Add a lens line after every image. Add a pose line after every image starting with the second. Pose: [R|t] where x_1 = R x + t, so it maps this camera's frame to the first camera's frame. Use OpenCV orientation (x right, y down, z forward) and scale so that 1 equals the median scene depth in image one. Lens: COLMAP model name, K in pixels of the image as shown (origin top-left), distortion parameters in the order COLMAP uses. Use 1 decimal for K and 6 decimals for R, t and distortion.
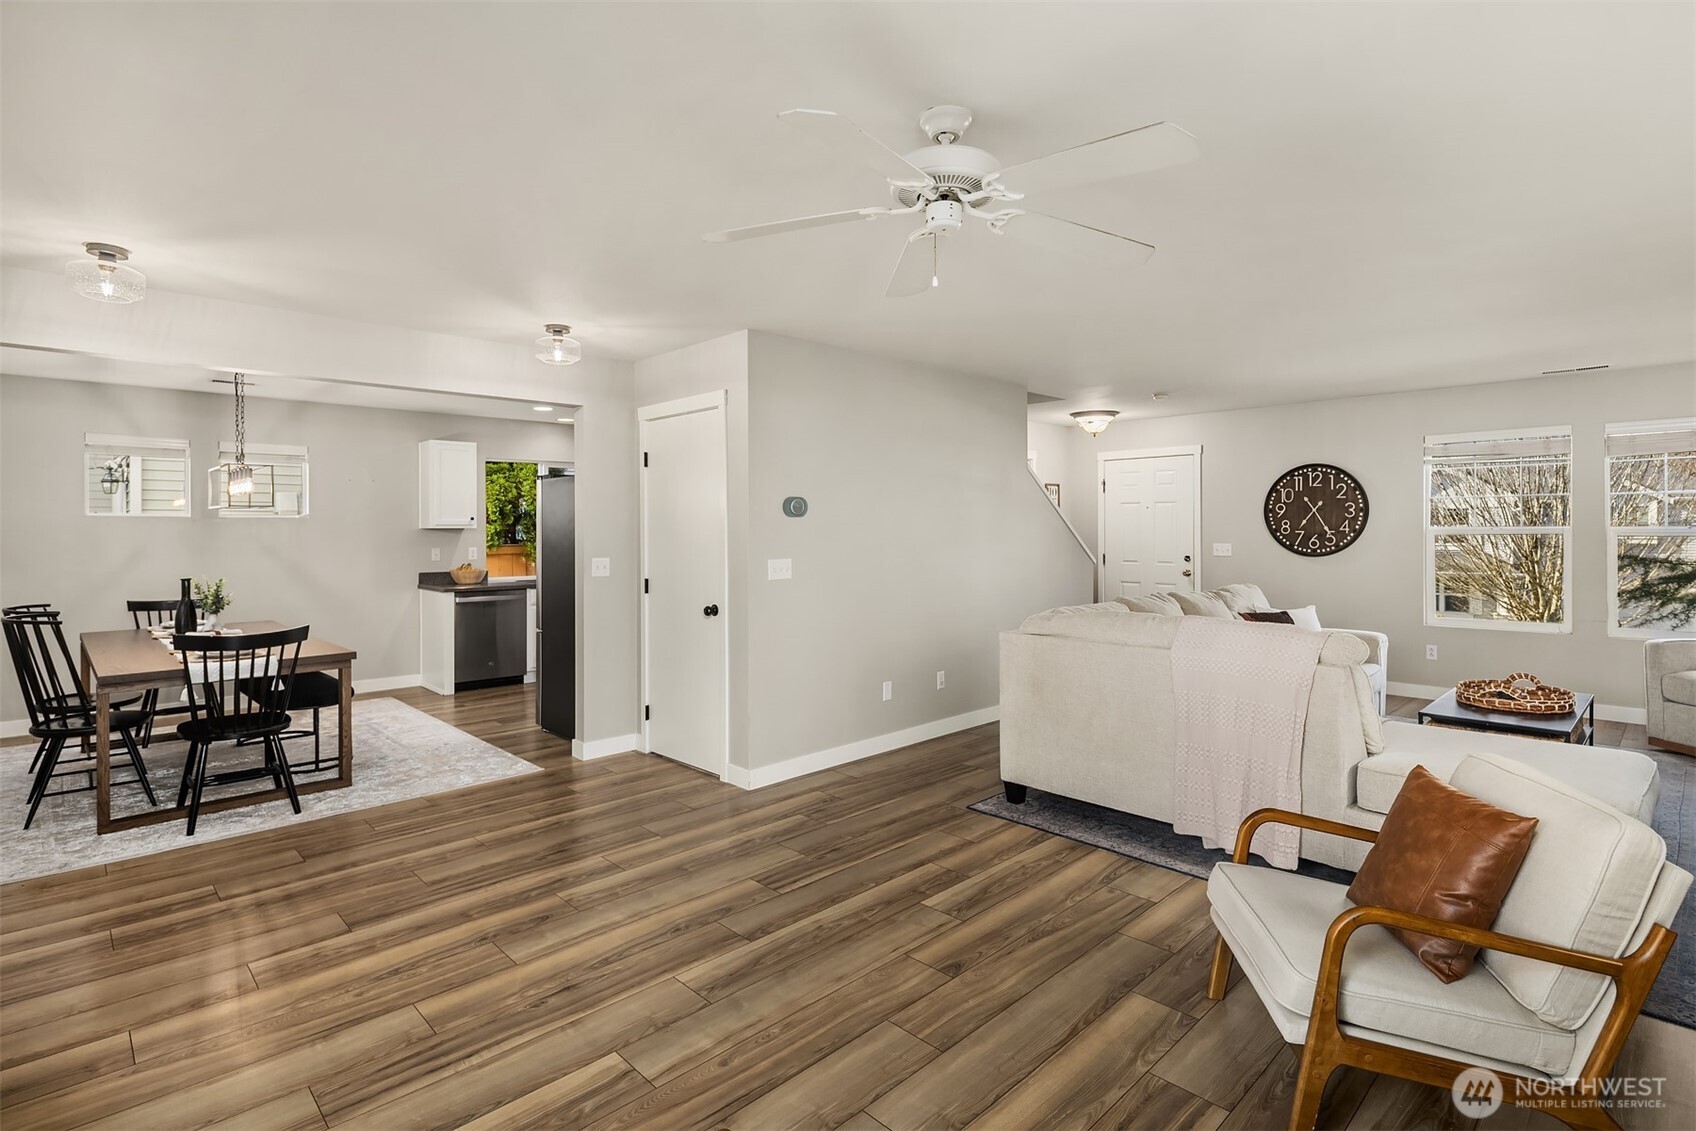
lens RADIAL K [[818.0, 0, 848.2], [0, 818.0, 540.8], [0, 0, 1]] dist [-0.011261, -0.001409]
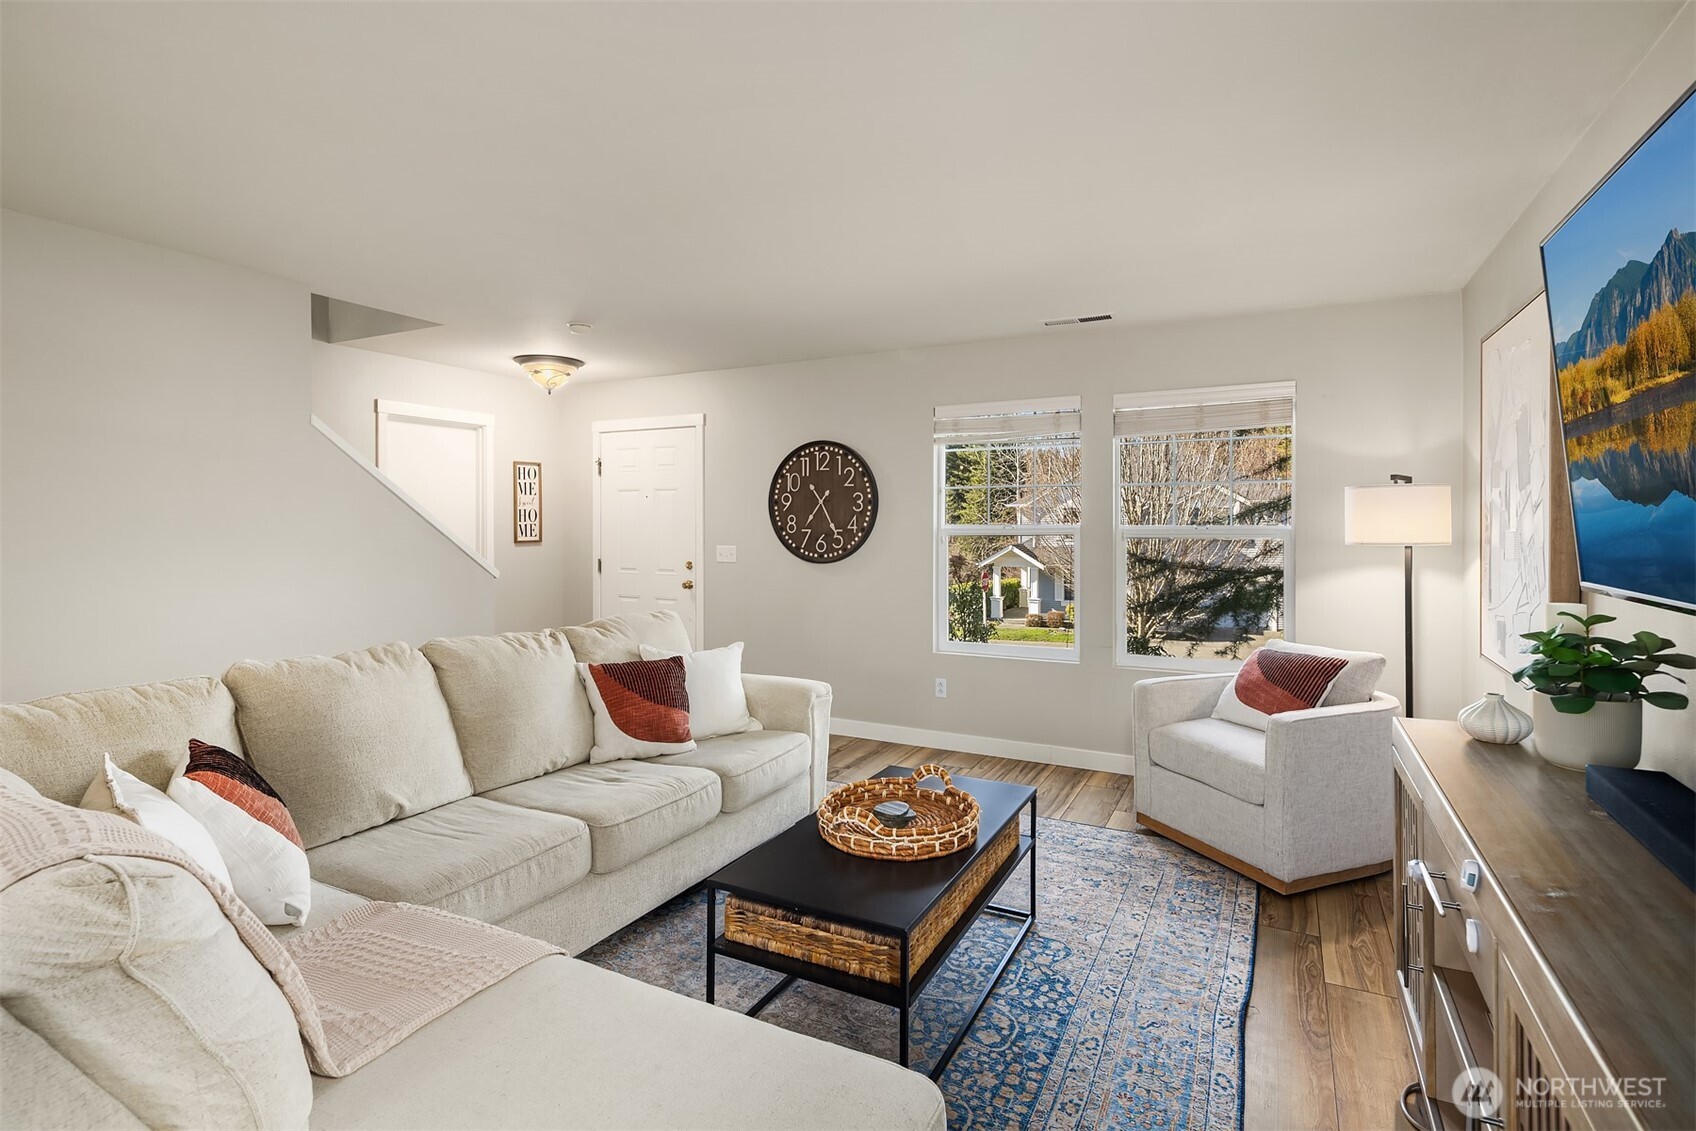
lens RADIAL K [[818.0, 0, 877.8], [0, 818.0, 528.5], [0, 0, 1]] dist [-0.011261, -0.001409]
pose [[0.937128, 0.002643, 0.348976, 0.355312], [0.000196, 0.999967, -0.008101, -0.006733], [-0.348986, 0.007660, 0.937097, 0.267332]]
